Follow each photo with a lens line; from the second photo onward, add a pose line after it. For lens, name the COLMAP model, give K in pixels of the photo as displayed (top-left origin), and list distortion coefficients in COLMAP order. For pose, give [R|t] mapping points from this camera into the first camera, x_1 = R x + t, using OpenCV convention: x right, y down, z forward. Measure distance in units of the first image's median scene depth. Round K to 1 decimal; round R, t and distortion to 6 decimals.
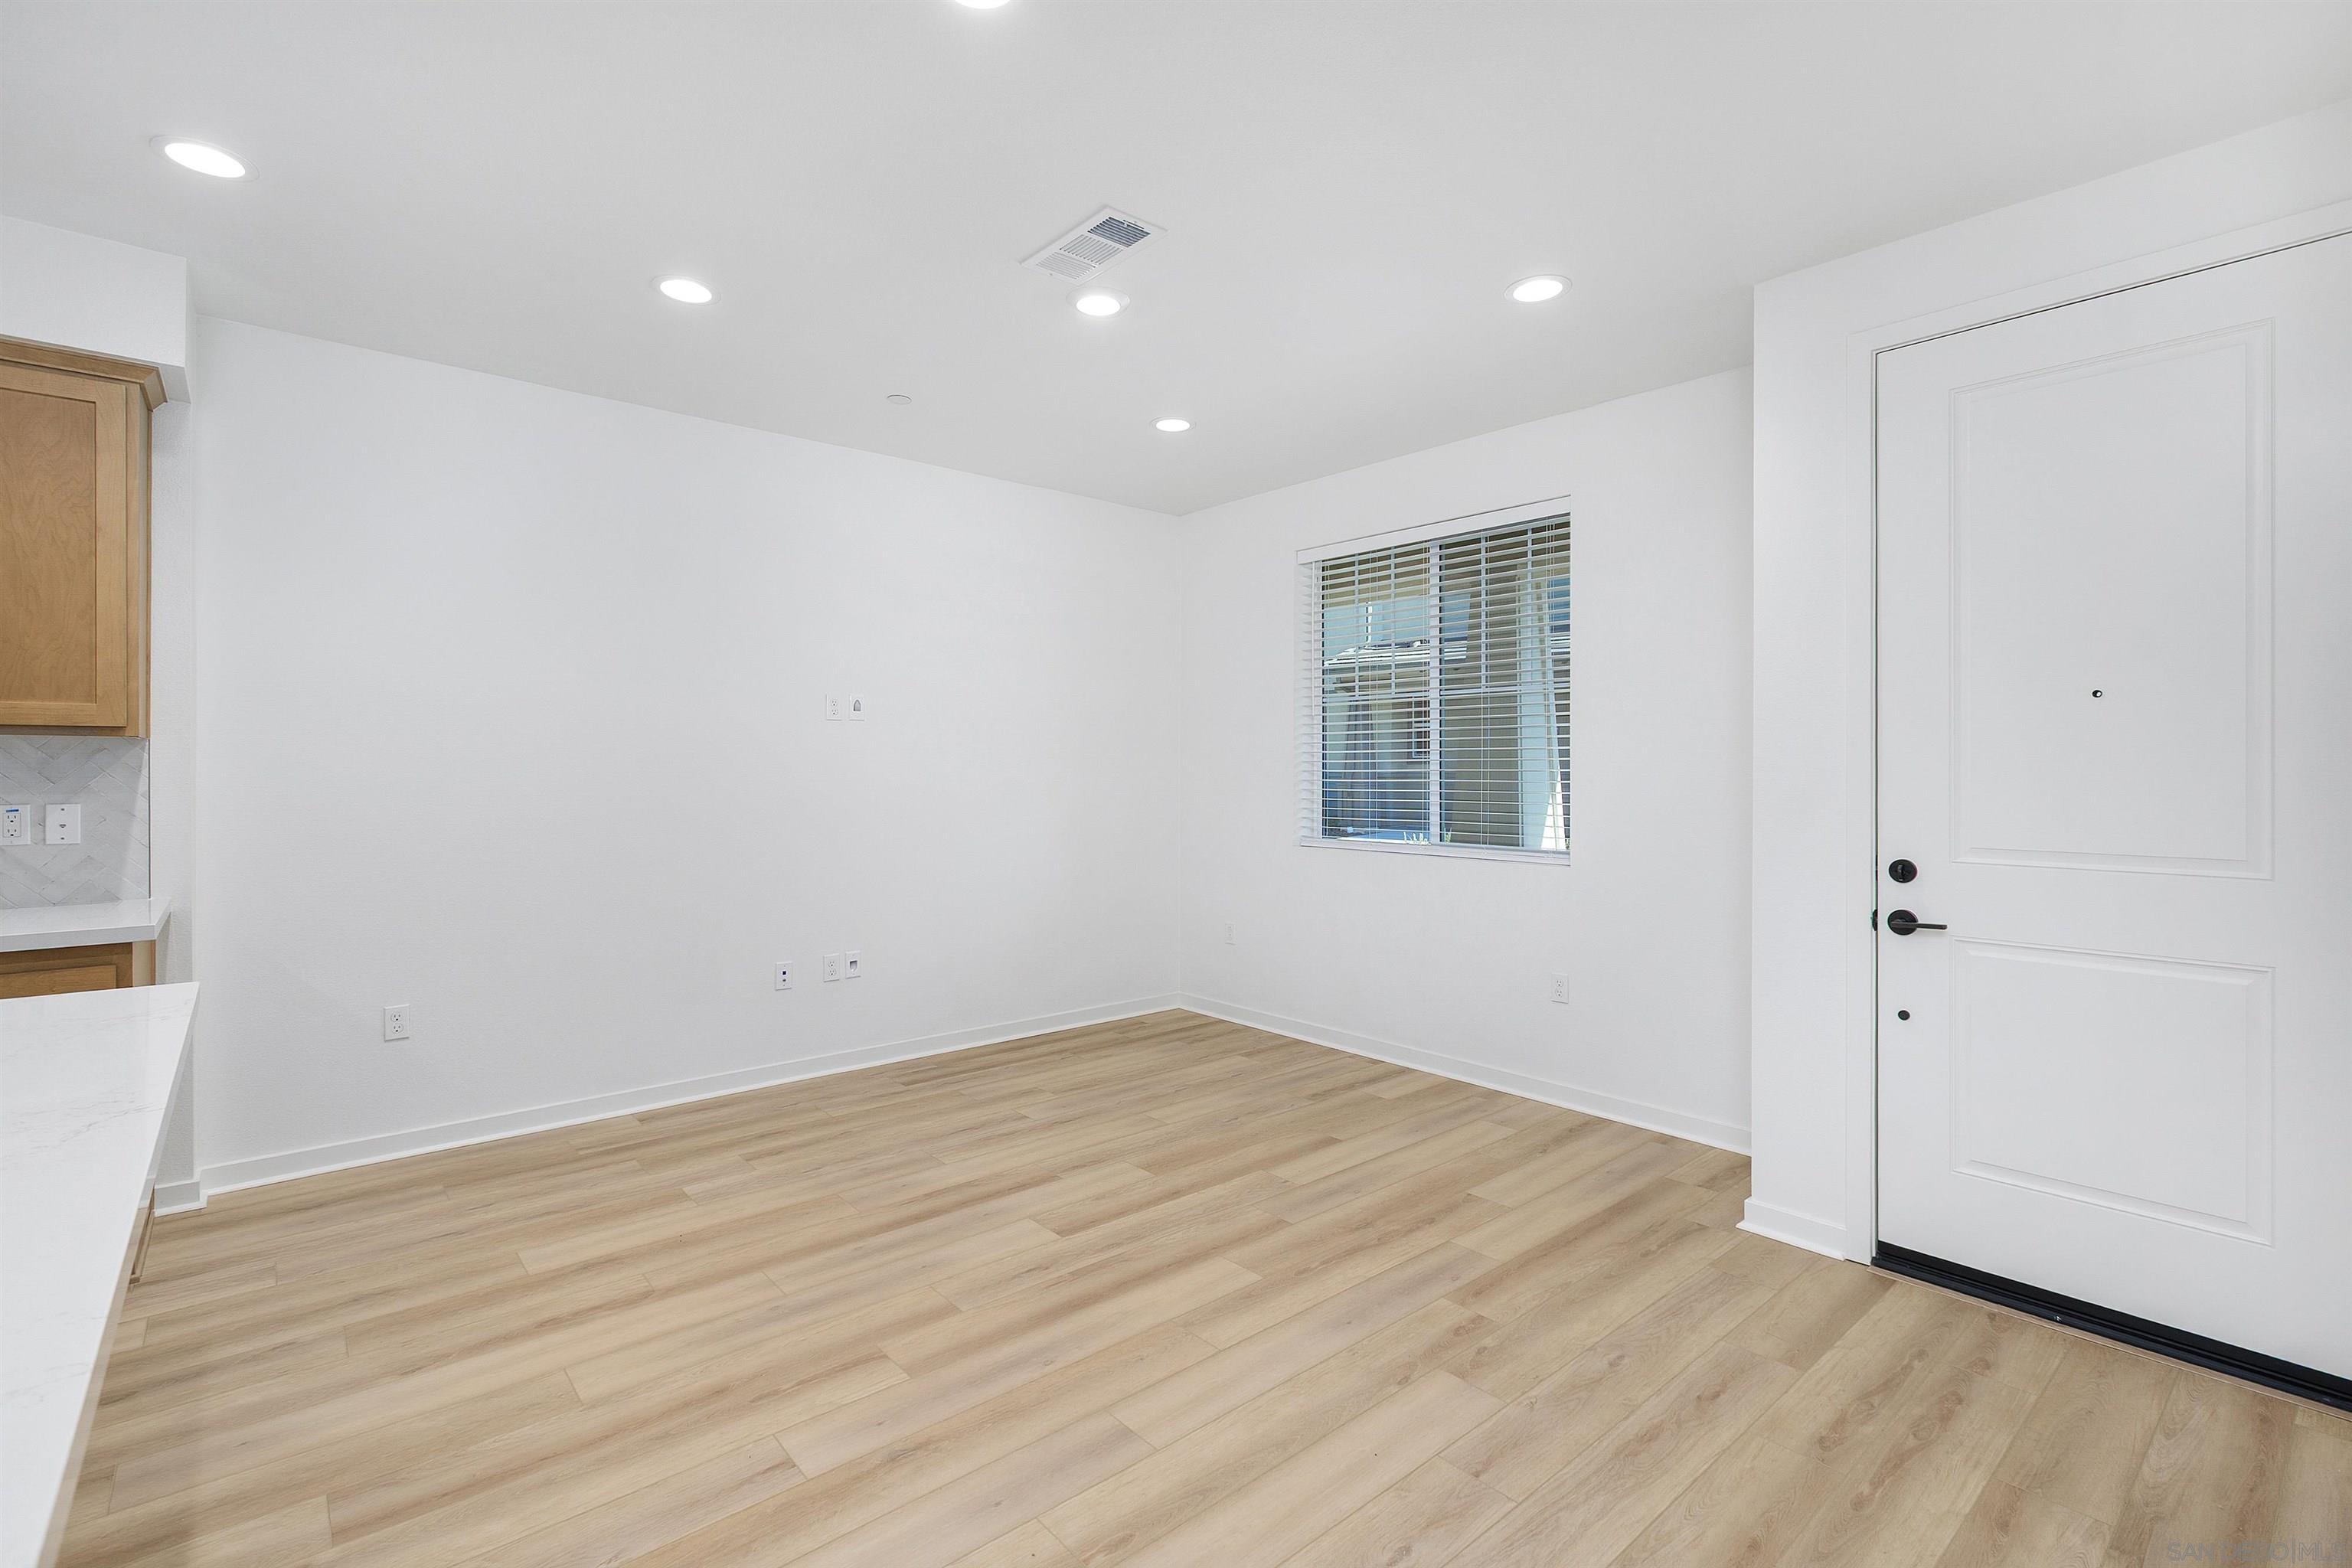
lens RADIAL K [[1064.1, 0, 1185.0], [0, 1064.1, 767.7], [0, 0, 1]] dist [0.000685, -0.001049]
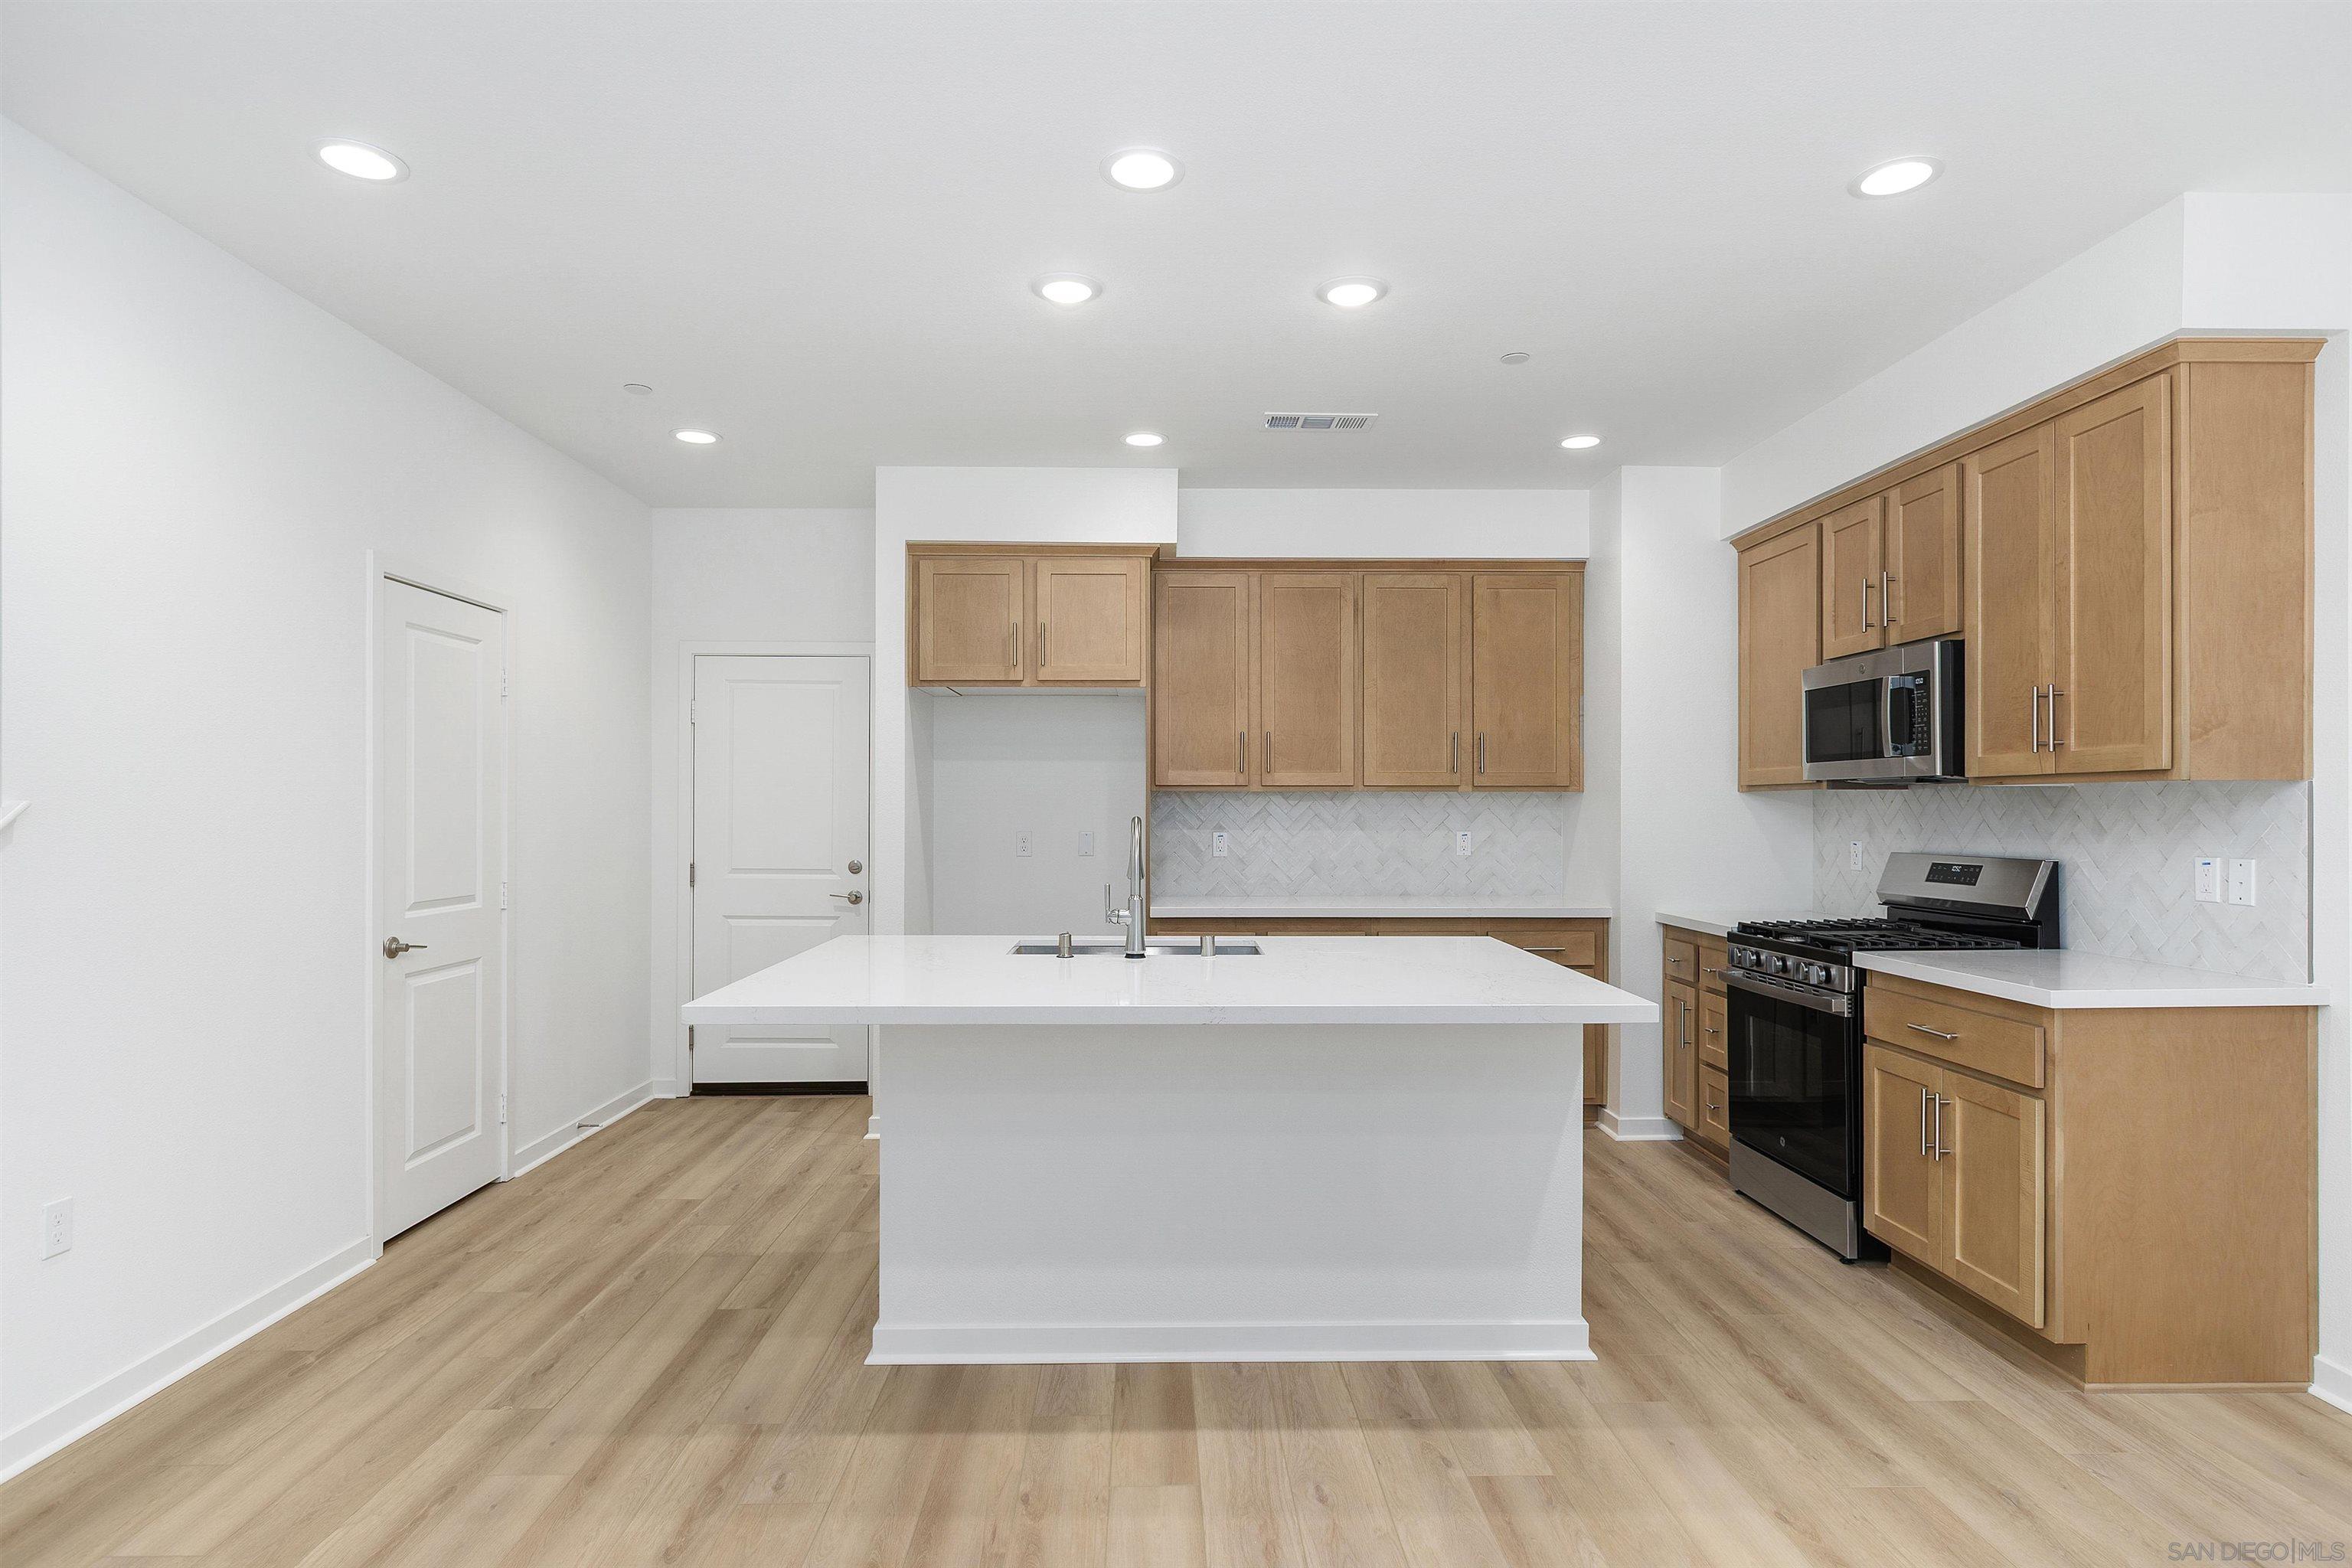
lens RADIAL K [[1242.0, 0, 1163.4], [0, 1242.0, 798.5], [0, 0, 1]] dist [0.004441, -0.005142]
pose [[-0.644762, -0.008040, -0.764341, 0.276776], [-0.003734, 0.999966, -0.007369, -0.003643], [0.764374, -0.001897, -0.644770, 0.951799]]
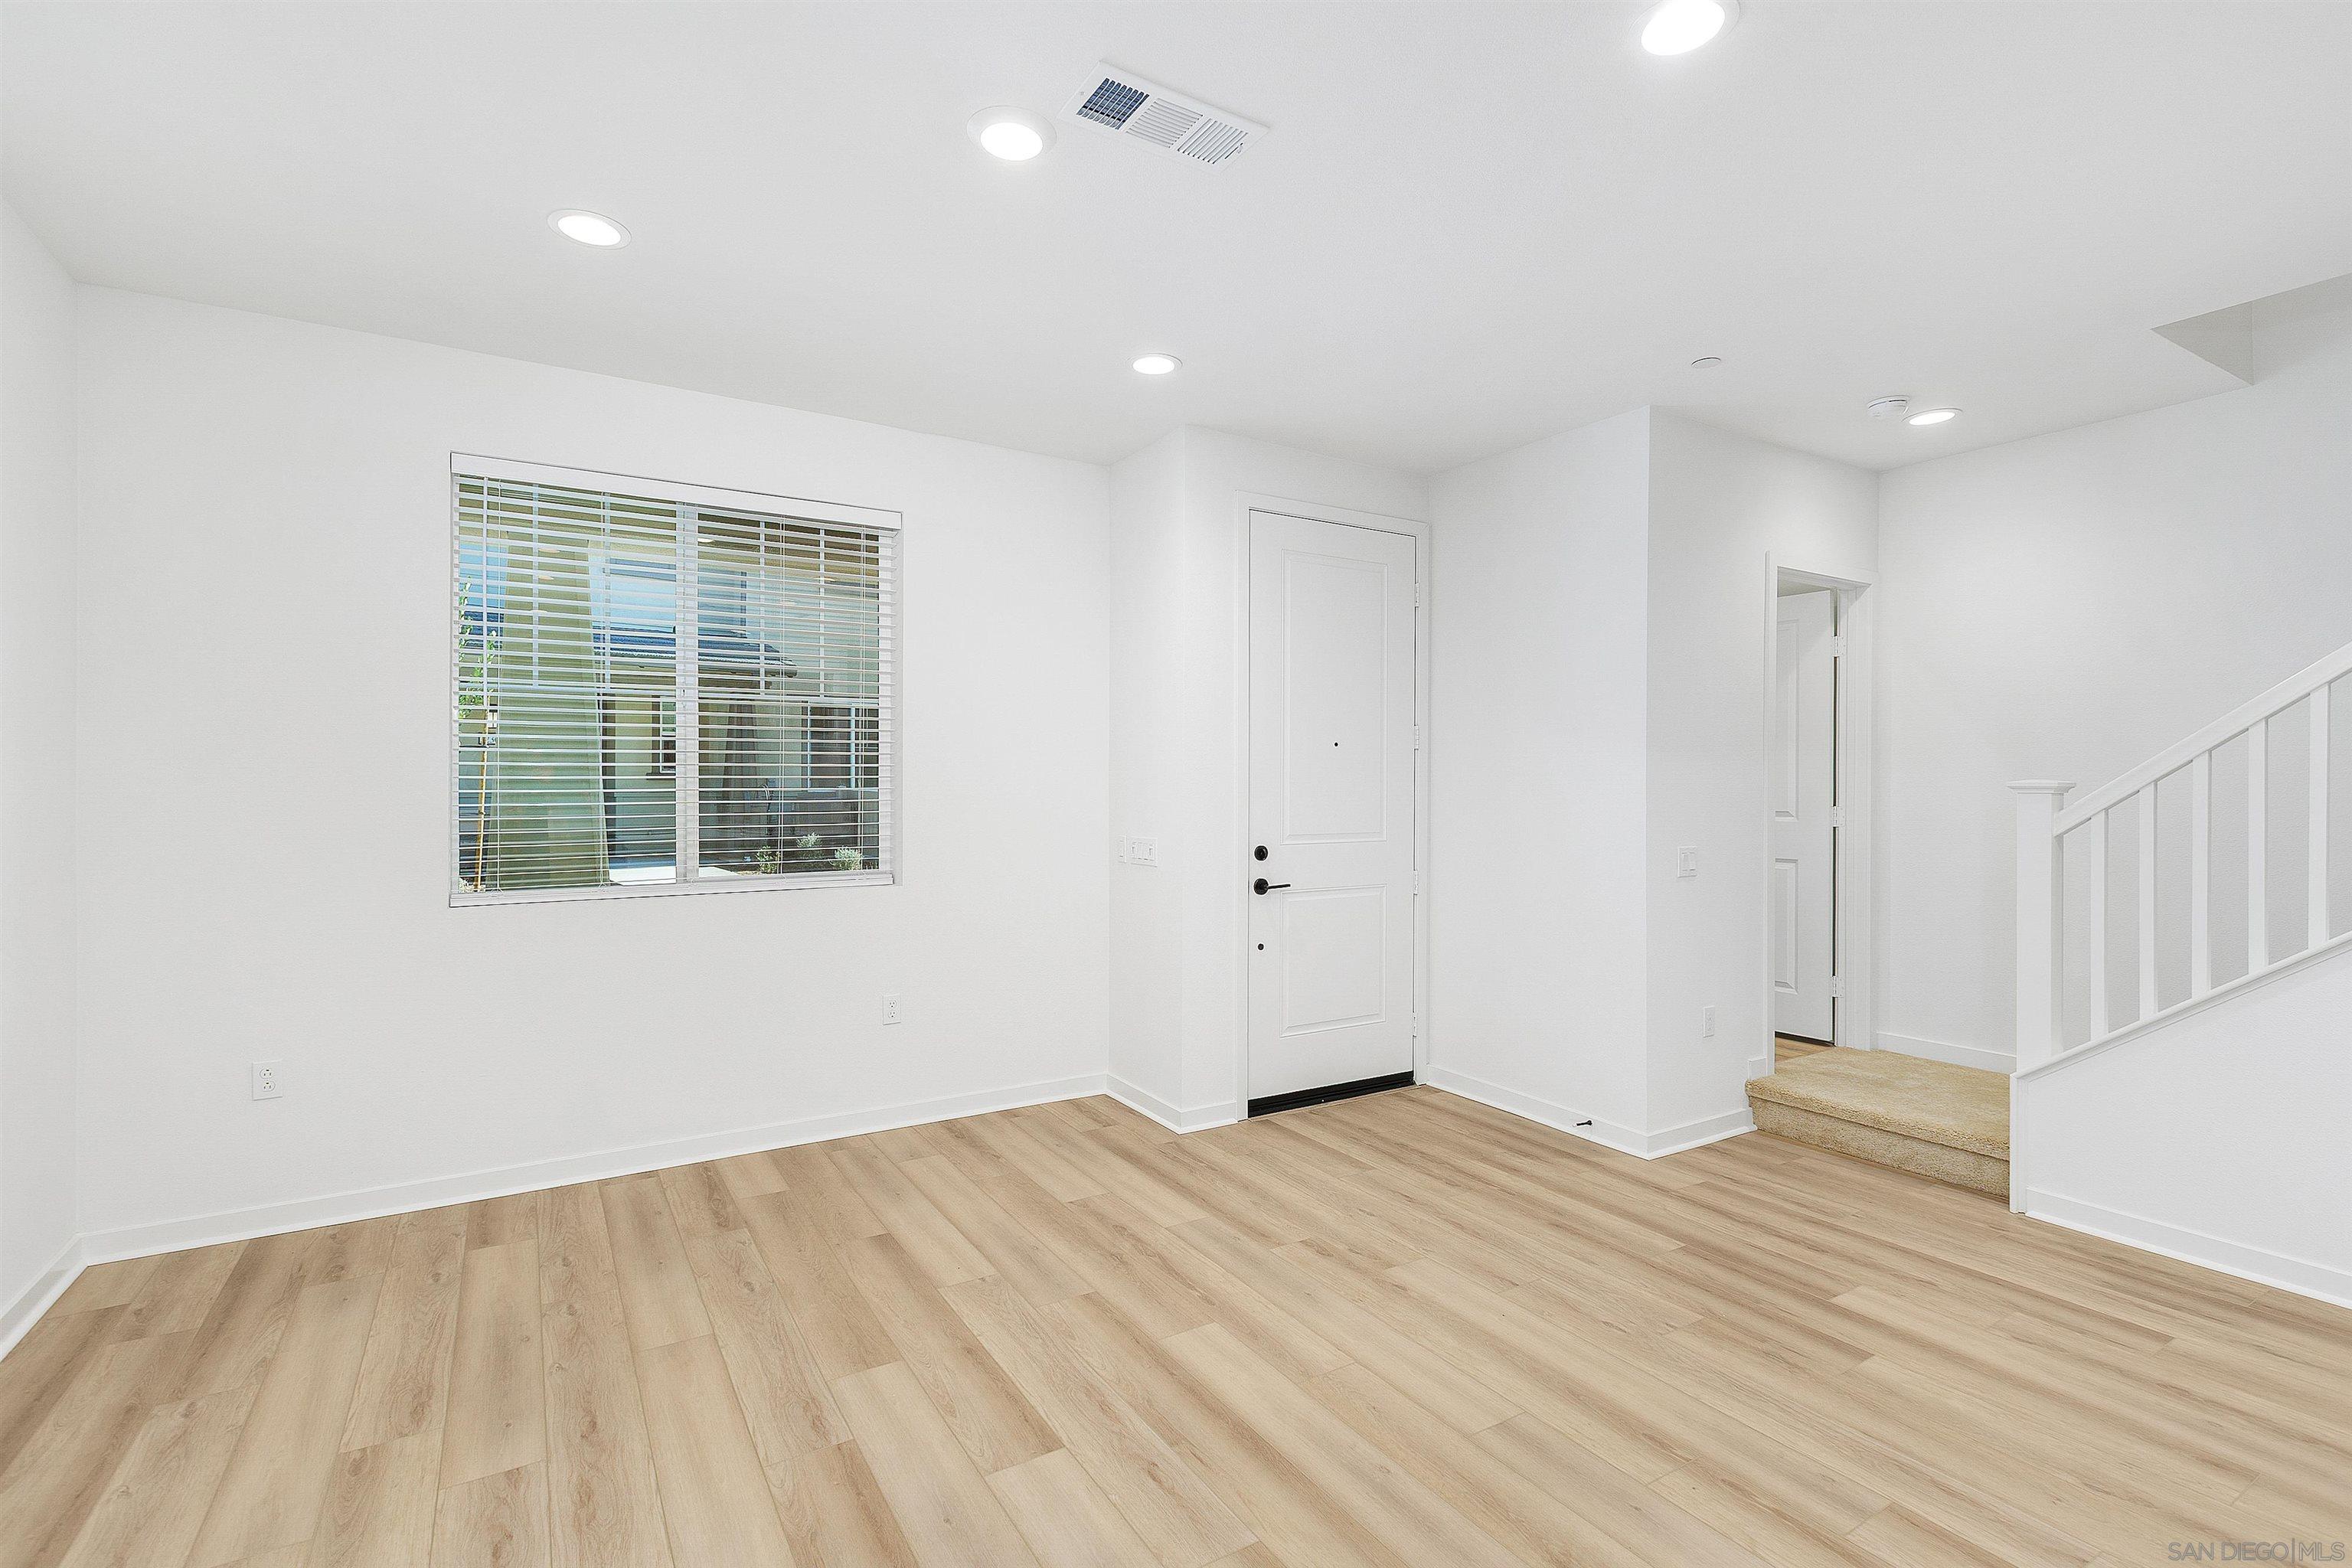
lens RADIAL K [[1064.1, 0, 1168.7], [0, 1064.1, 798.3], [0, 0, 1]] dist [0.000685, -0.001049]
pose [[0.170187, -0.013189, 0.985324, -0.773744], [-0.000810, 0.999908, 0.013524, -0.002144], [-0.985412, -0.003100, 0.170160, 0.786946]]
